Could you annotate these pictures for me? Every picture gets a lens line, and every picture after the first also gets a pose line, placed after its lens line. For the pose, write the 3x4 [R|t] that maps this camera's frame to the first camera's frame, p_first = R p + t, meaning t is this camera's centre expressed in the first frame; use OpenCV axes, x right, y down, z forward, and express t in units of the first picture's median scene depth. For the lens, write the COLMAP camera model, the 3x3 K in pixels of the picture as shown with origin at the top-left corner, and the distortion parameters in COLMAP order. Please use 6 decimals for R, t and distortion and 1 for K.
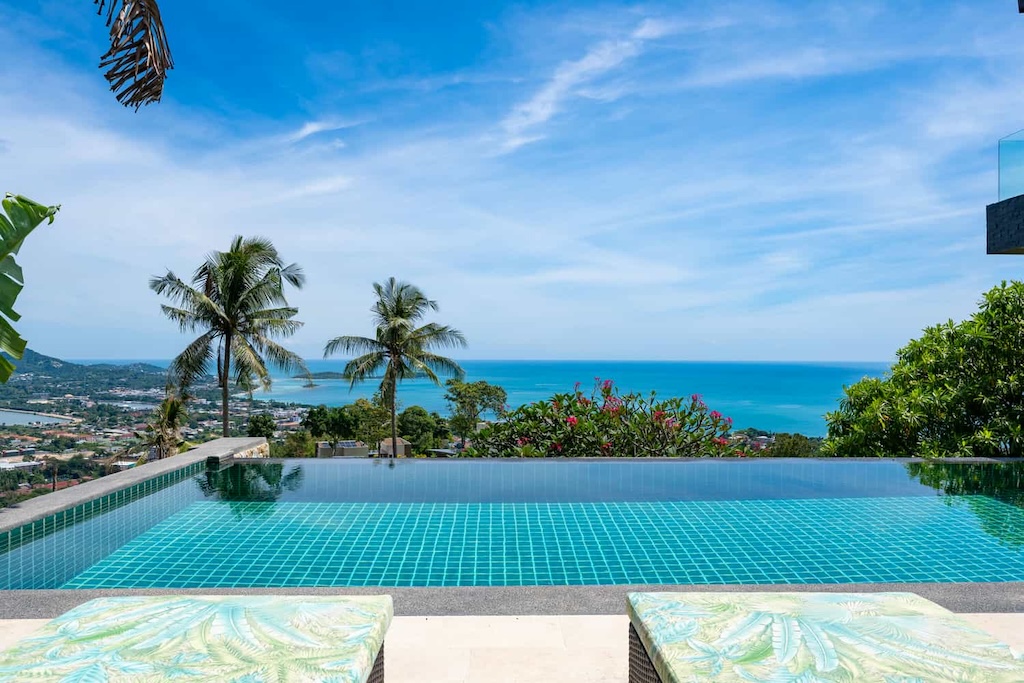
lens RADIAL K [[719.7, 0, 512.0], [0, 719.7, 341.5], [0, 0, 1]] dist [-0.007110, -0.006079]
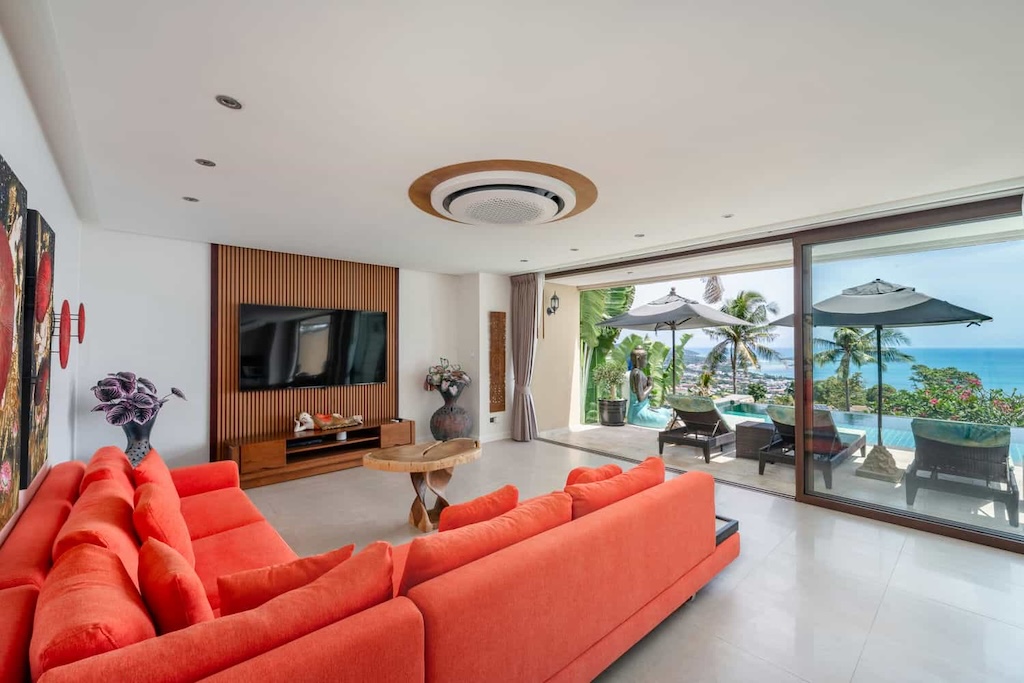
lens RADIAL K [[419.6, 0, 512.0], [0, 419.6, 341.5], [0, 0, 1]] dist [-0.005685, -0.000005]
pose [[0.647926, -0.010222, -0.761635, 0.074416], [0.018500, 0.999826, 0.002319, -0.024562], [0.761479, -0.015592, 0.648002, -0.191261]]
